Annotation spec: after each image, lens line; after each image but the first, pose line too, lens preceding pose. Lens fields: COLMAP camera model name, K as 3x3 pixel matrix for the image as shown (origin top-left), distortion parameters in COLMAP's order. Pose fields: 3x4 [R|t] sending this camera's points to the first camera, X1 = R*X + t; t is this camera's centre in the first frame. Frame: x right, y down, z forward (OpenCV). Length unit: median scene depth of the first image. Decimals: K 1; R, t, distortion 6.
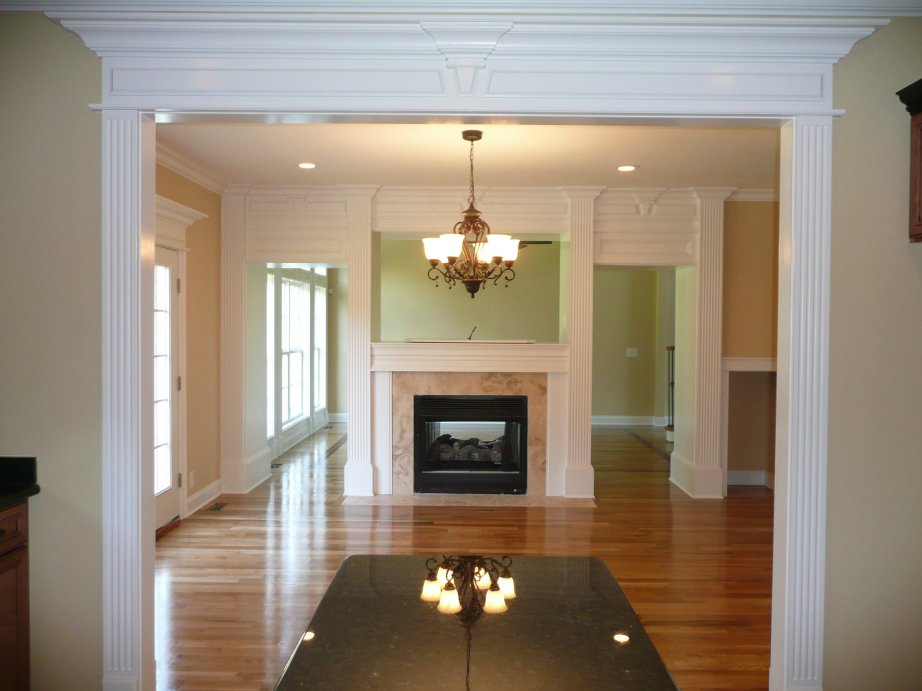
lens RADIAL K [[763.6, 0, 465.3], [0, 763.6, 343.1], [0, 0, 1]] dist [-0.034232, 0.002381]
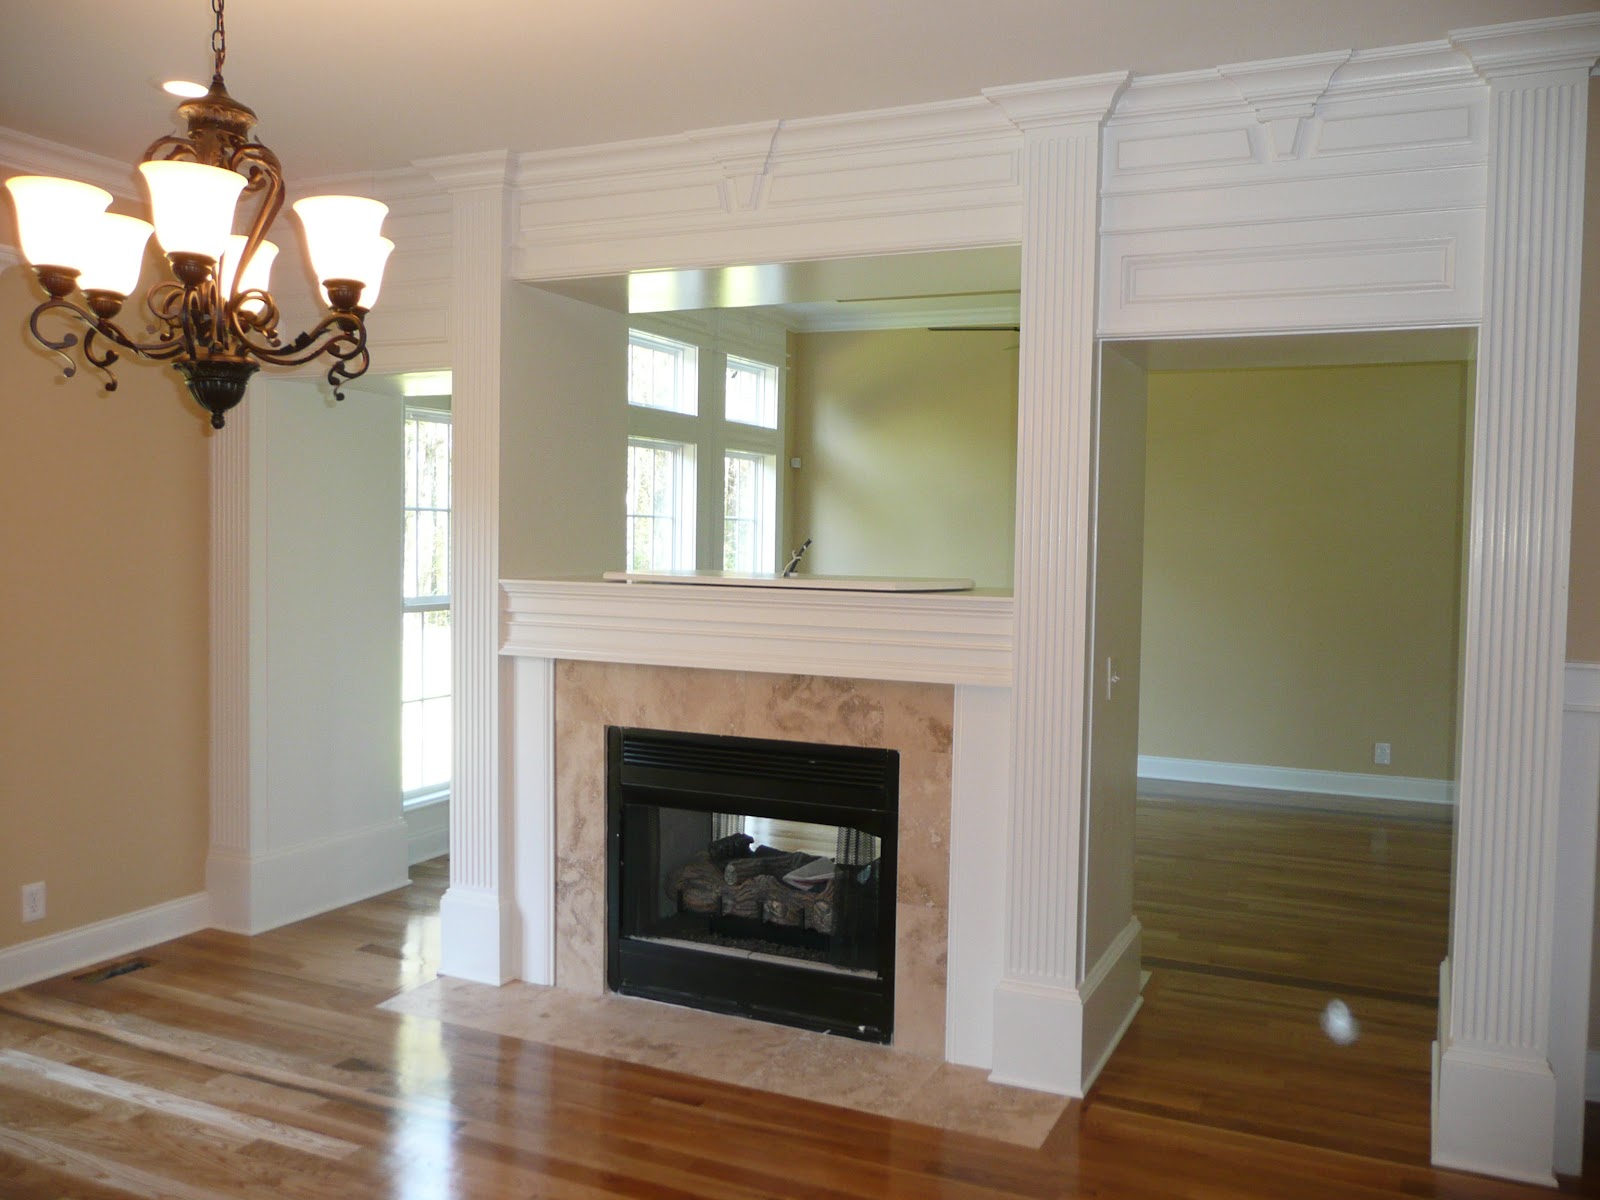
lens RADIAL K [[1328.6, 0, 806.1], [0, 1328.6, 597.3], [0, 0, 1]] dist [-0.022027, 0.008368]
pose [[0.914461, 0.027753, -0.403721, 0.276272], [-0.019963, 0.999525, 0.023493, -0.010087], [0.404181, -0.013424, 0.914580, 0.462293]]
